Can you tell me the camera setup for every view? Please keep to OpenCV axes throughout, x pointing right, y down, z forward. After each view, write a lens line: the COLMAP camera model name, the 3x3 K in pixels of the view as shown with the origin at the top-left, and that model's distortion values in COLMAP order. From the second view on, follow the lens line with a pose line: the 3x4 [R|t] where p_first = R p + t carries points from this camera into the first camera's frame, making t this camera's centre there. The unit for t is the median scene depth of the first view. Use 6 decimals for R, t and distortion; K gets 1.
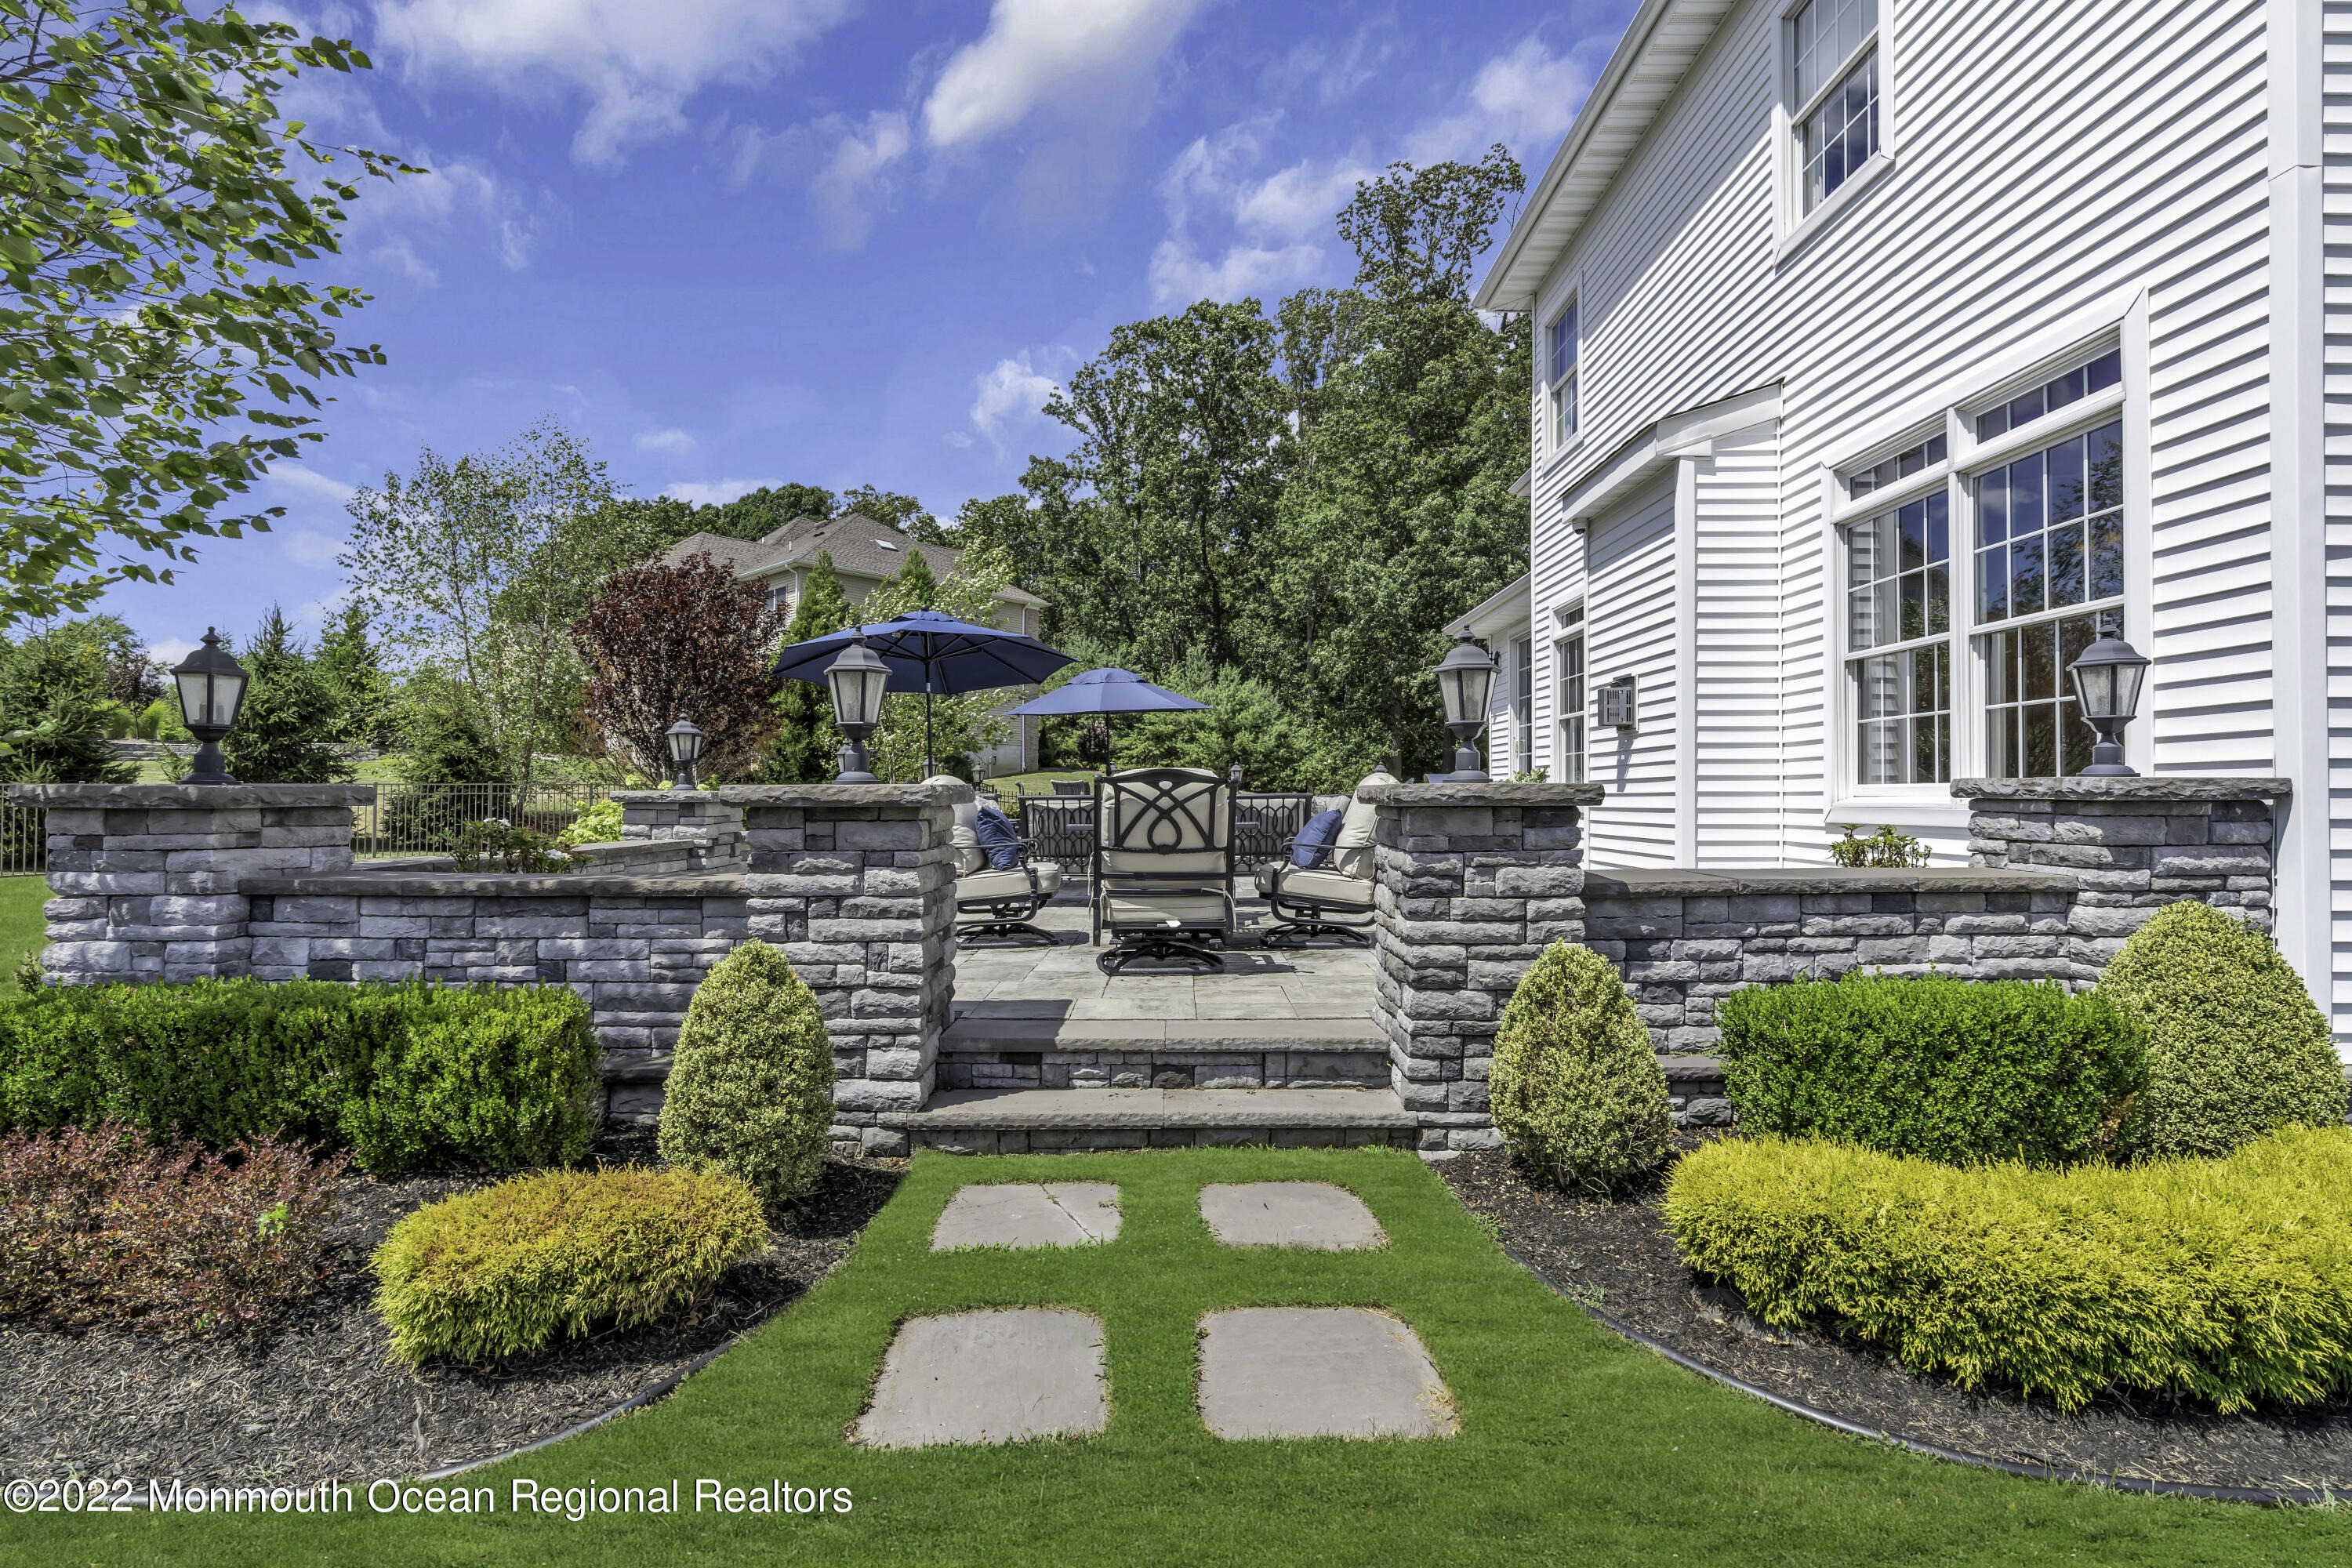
lens RADIAL K [[1076.8, 0, 1186.5], [0, 1076.8, 769.4], [0, 0, 1]] dist [-0.002166, 0.000150]
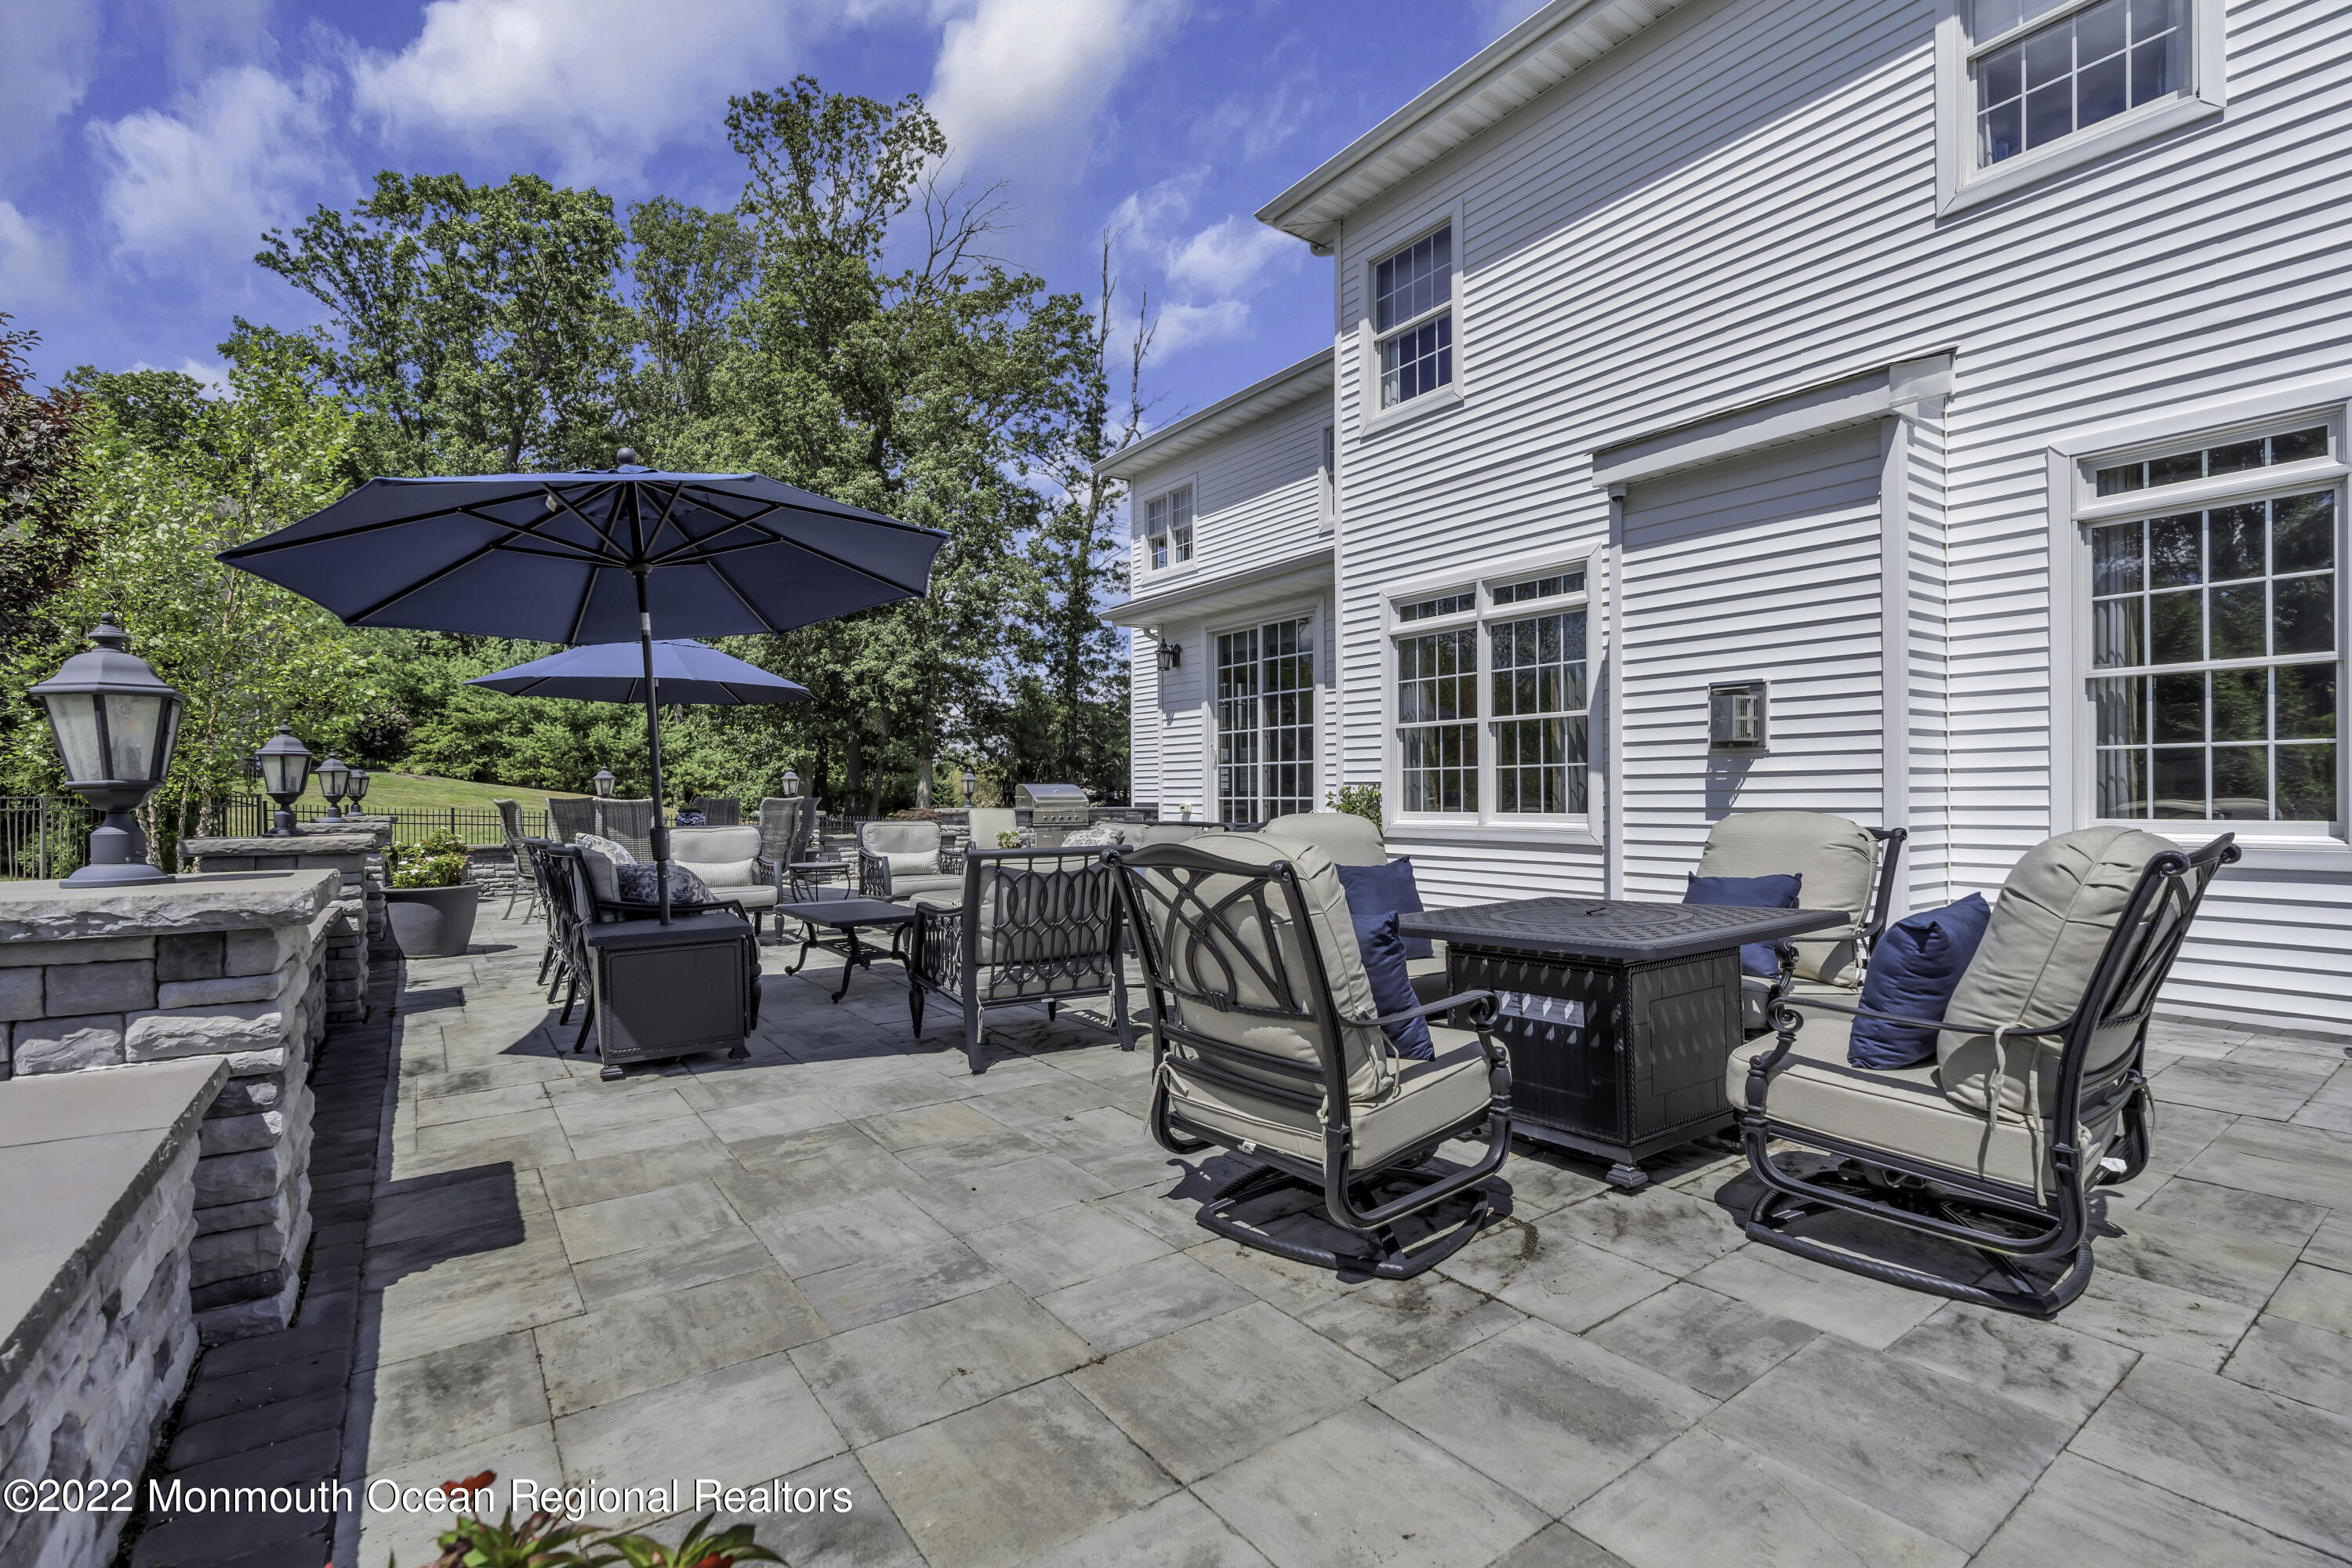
lens RADIAL K [[1076.8, 0, 1171.4], [0, 1076.8, 803.6], [0, 0, 1]] dist [-0.002166, 0.000150]
pose [[0.817993, -0.012478, 0.575093, -0.132246], [-0.006031, 0.999524, 0.030265, -0.005248], [-0.575197, -0.028225, 0.817528, 0.182224]]
